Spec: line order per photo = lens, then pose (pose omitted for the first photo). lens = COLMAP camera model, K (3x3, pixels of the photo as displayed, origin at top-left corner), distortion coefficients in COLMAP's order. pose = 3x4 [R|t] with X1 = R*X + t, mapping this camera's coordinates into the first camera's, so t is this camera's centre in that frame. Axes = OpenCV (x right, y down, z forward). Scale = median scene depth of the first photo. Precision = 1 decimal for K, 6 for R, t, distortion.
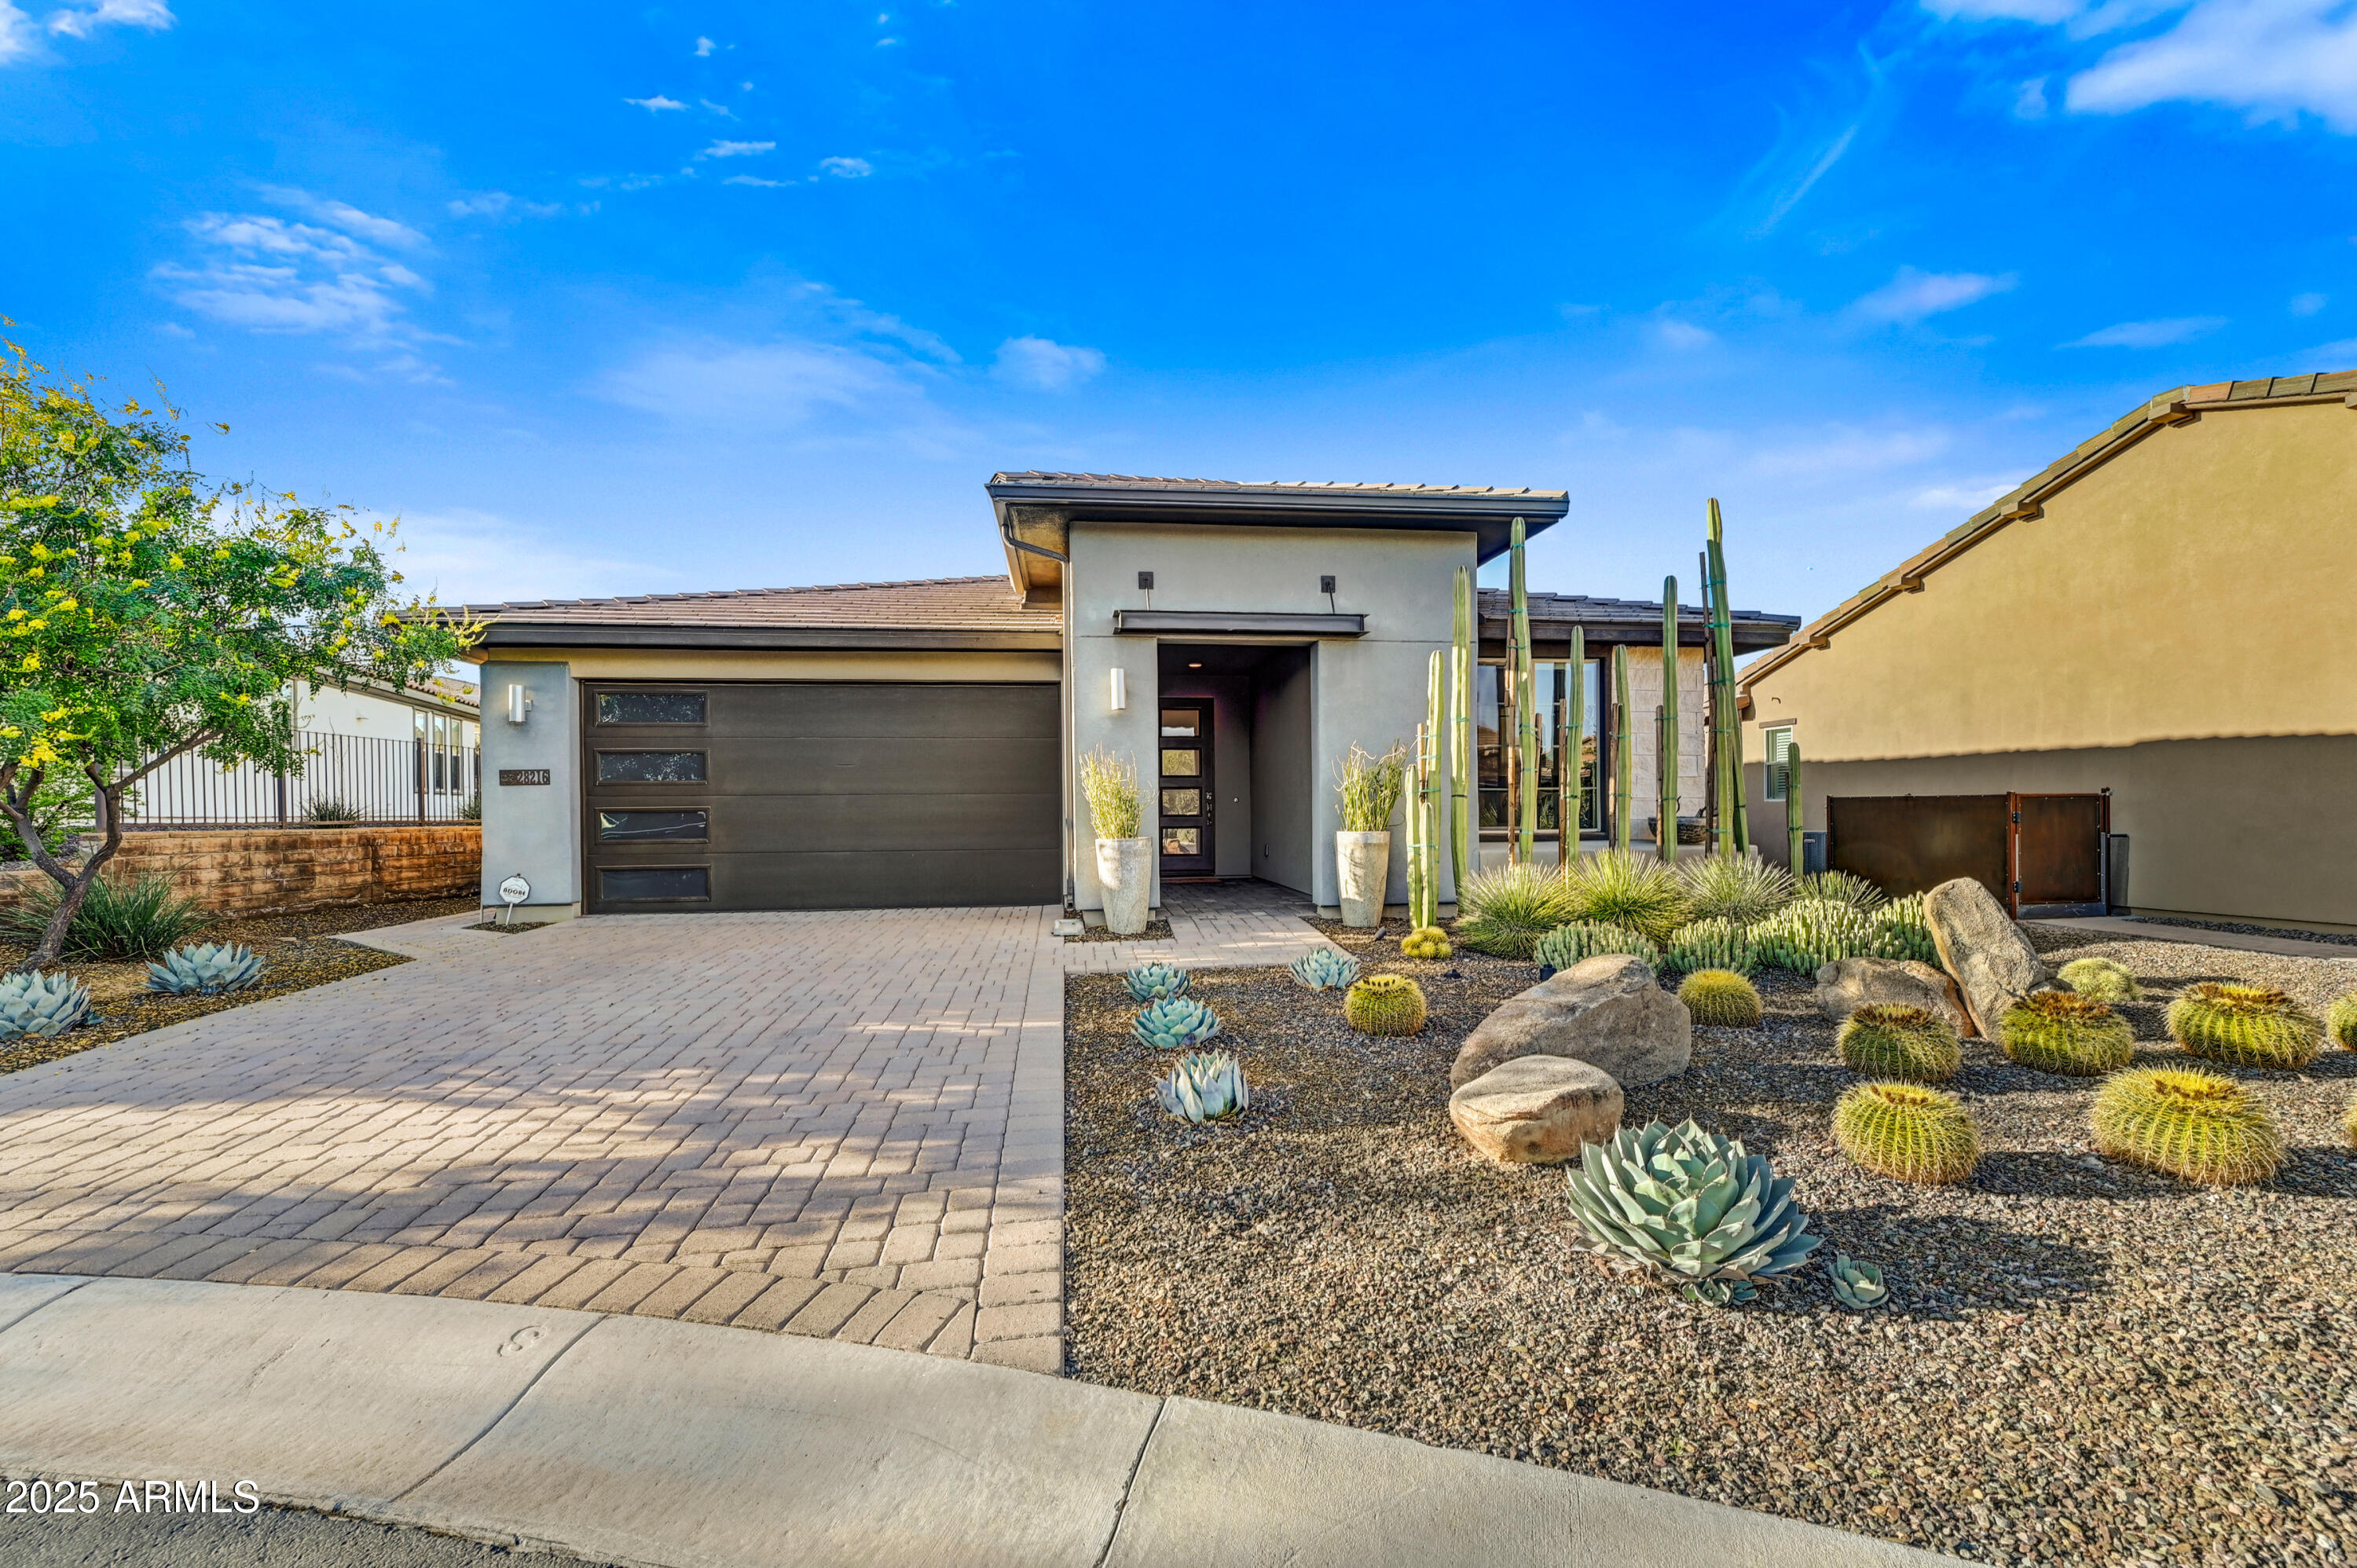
lens RADIAL K [[954.2, 0, 1187.9], [0, 954.2, 780.4], [0, 0, 1]] dist [0.000943, -0.000434]
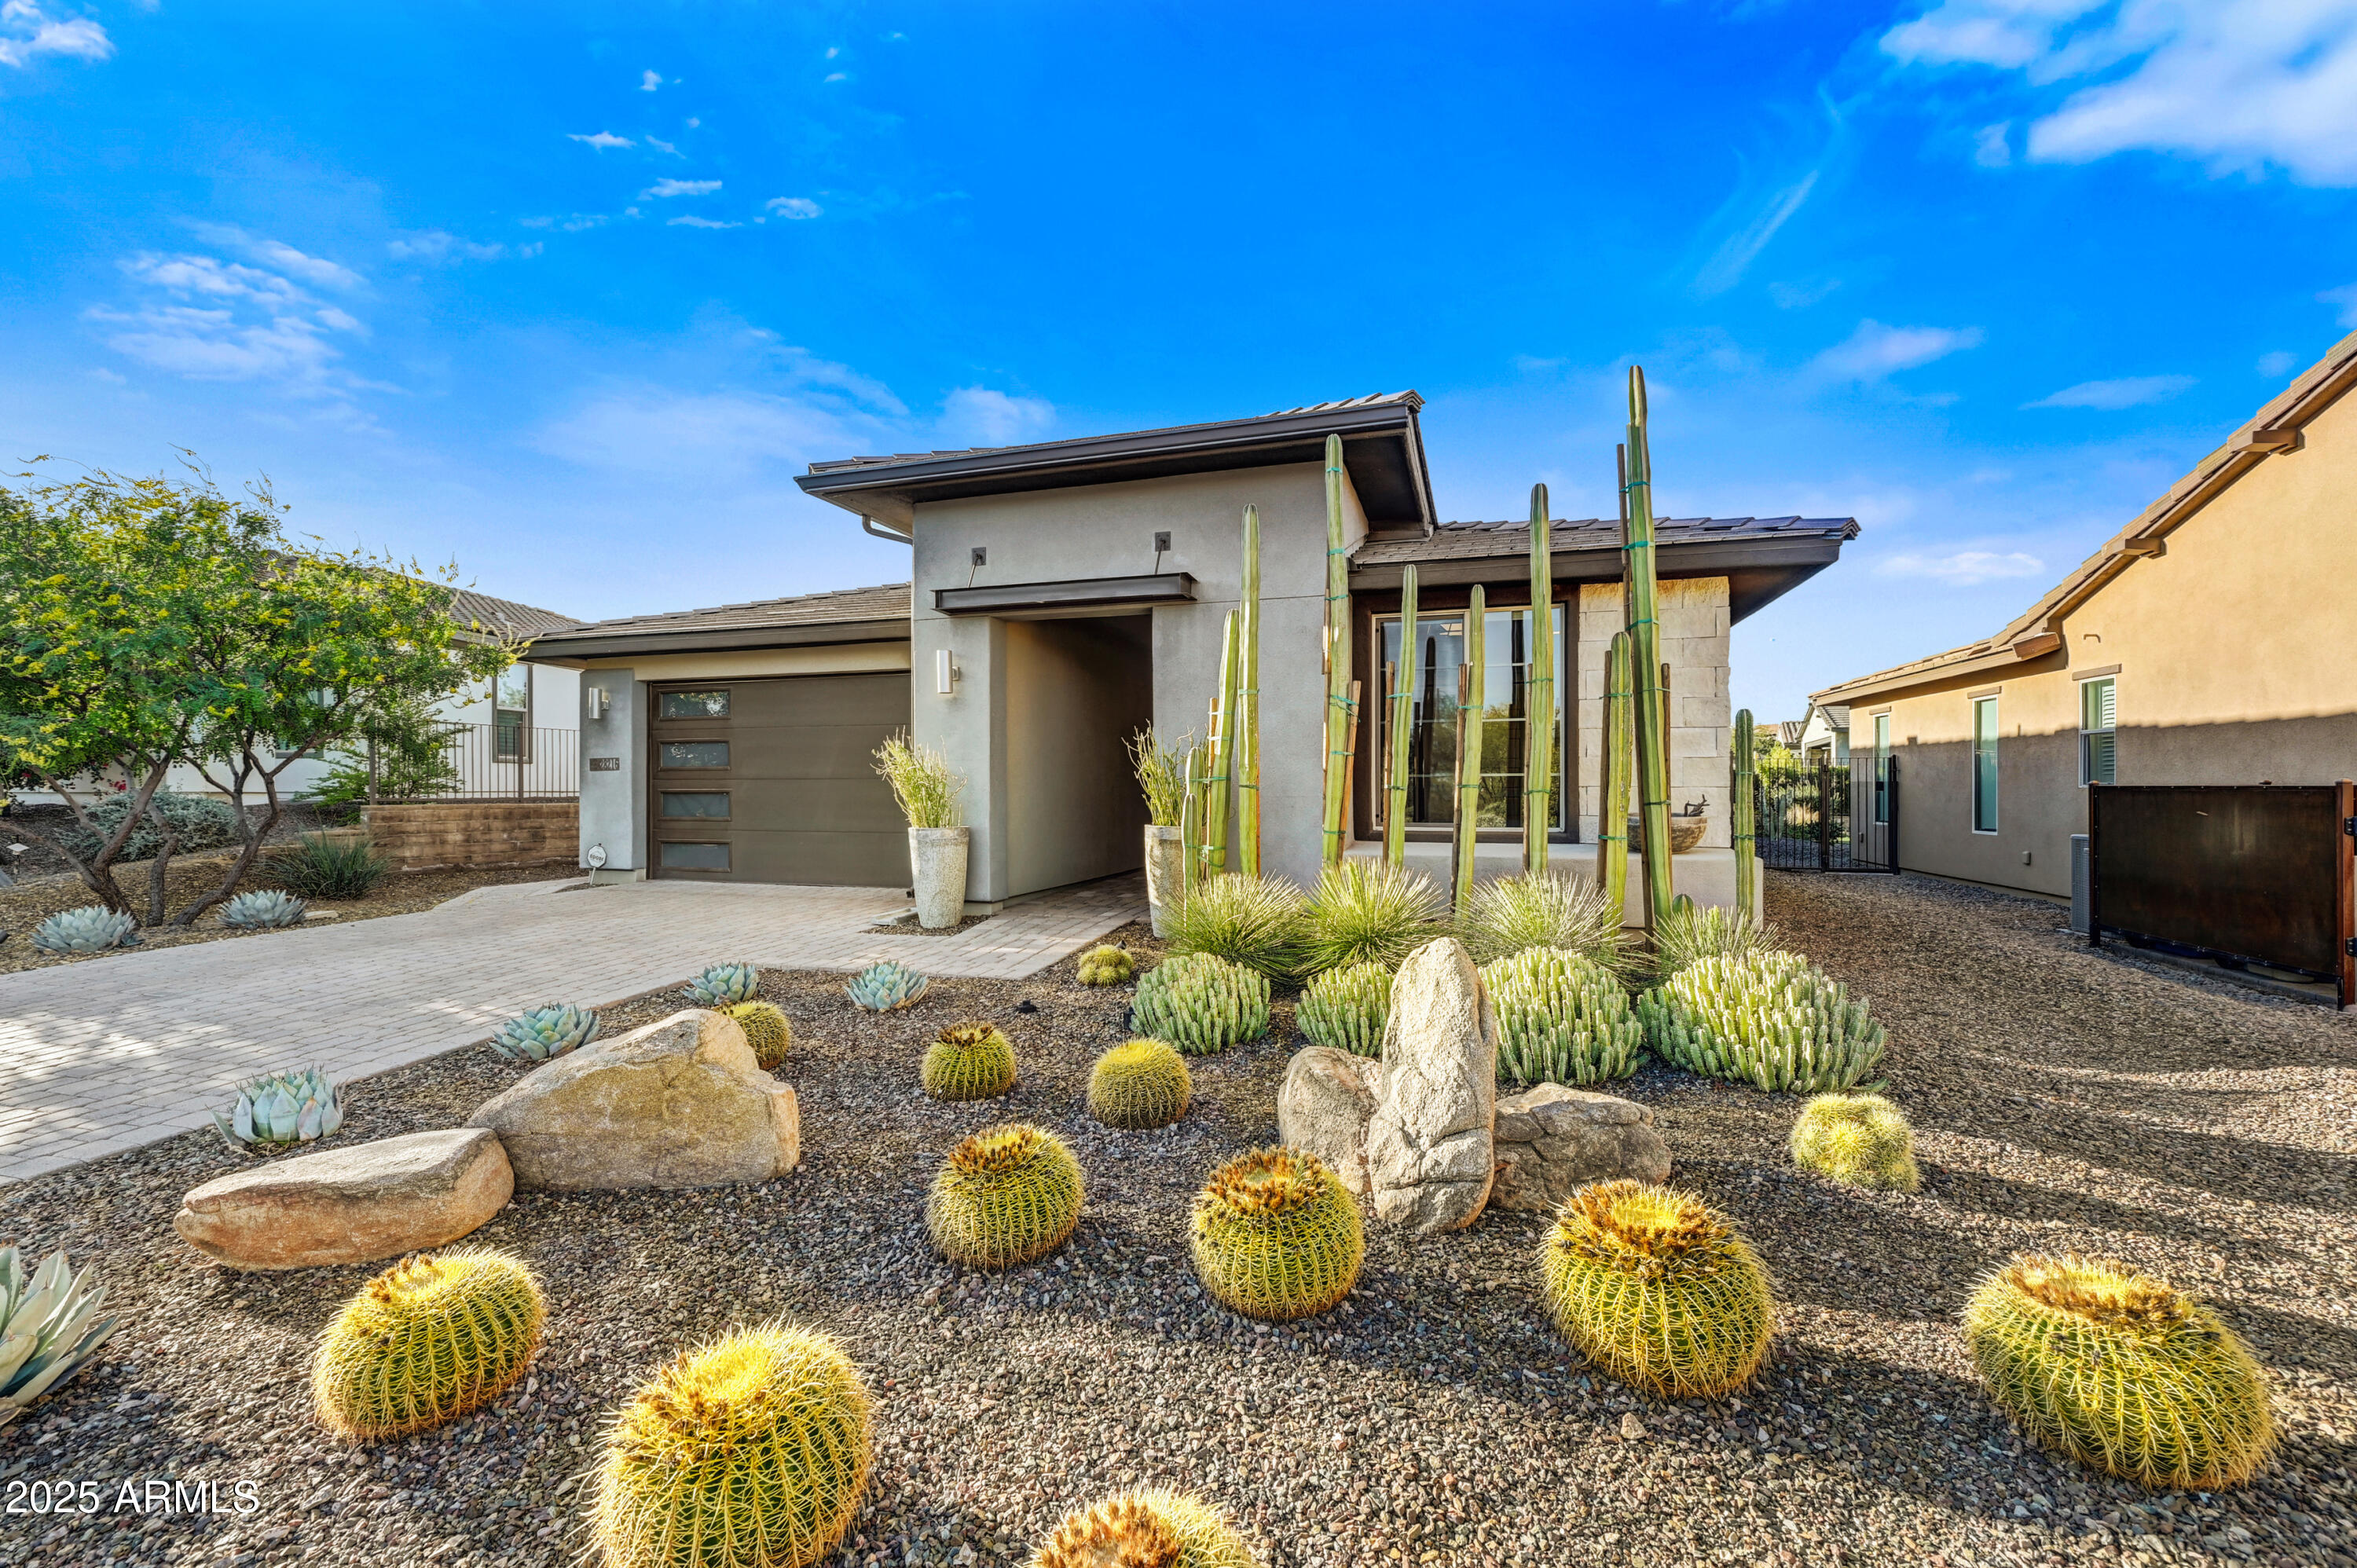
lens RADIAL K [[954.2, 0, 1187.9], [0, 954.2, 780.4], [0, 0, 1]] dist [0.000943, -0.000434]
pose [[0.911808, 0.005019, -0.410587, 0.494037], [0.006700, 0.999610, 0.027099, -0.011179], [0.410563, -0.027460, 0.911419, 0.201835]]
